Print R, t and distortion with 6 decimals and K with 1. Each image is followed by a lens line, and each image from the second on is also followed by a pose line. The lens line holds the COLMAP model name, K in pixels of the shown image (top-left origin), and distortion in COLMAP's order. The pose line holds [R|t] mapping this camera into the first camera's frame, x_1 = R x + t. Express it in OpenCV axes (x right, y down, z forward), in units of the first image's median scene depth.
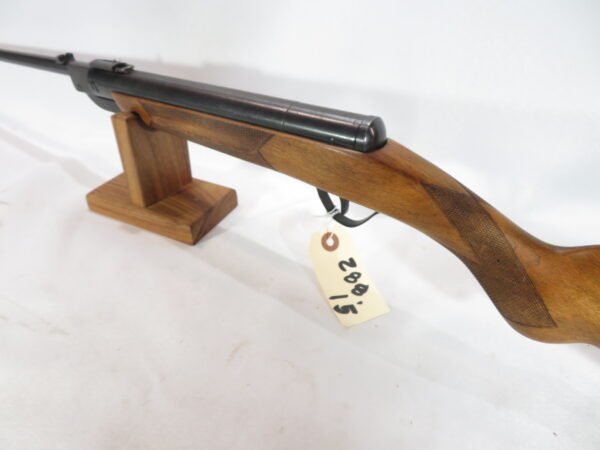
lens RADIAL K [[433.8, 0, 299.8], [0, 433.8, 225.2], [0, 0, 1]] dist [-0.001230, -0.000251]
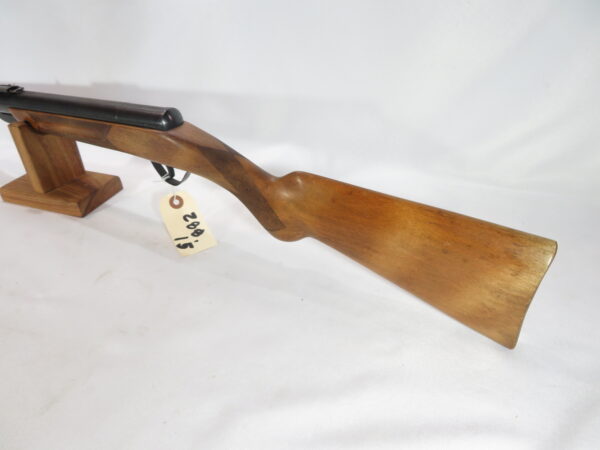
lens RADIAL K [[433.8, 0, 299.4], [0, 433.8, 224.7], [0, 0, 1]] dist [-0.001230, -0.000251]
pose [[0.993640, -0.089999, 0.067681, 0.368869], [0.092064, 0.995358, -0.028037, 0.189519], [-0.064843, 0.034090, 0.997313, -0.422912]]
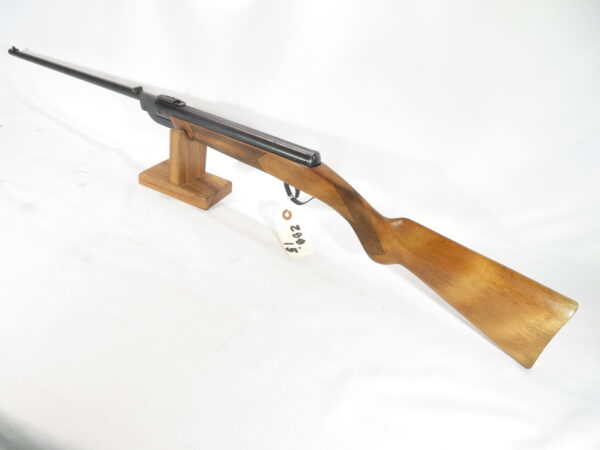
lens RADIAL K [[433.8, 0, 299.3], [0, 433.8, 226.2], [0, 0, 1]] dist [-0.001230, -0.000251]
pose [[0.987433, 0.110765, 0.112724, -0.080362], [-0.106399, 0.993347, -0.044049, 0.163064], [-0.116853, 0.031502, 0.992650, -0.816588]]
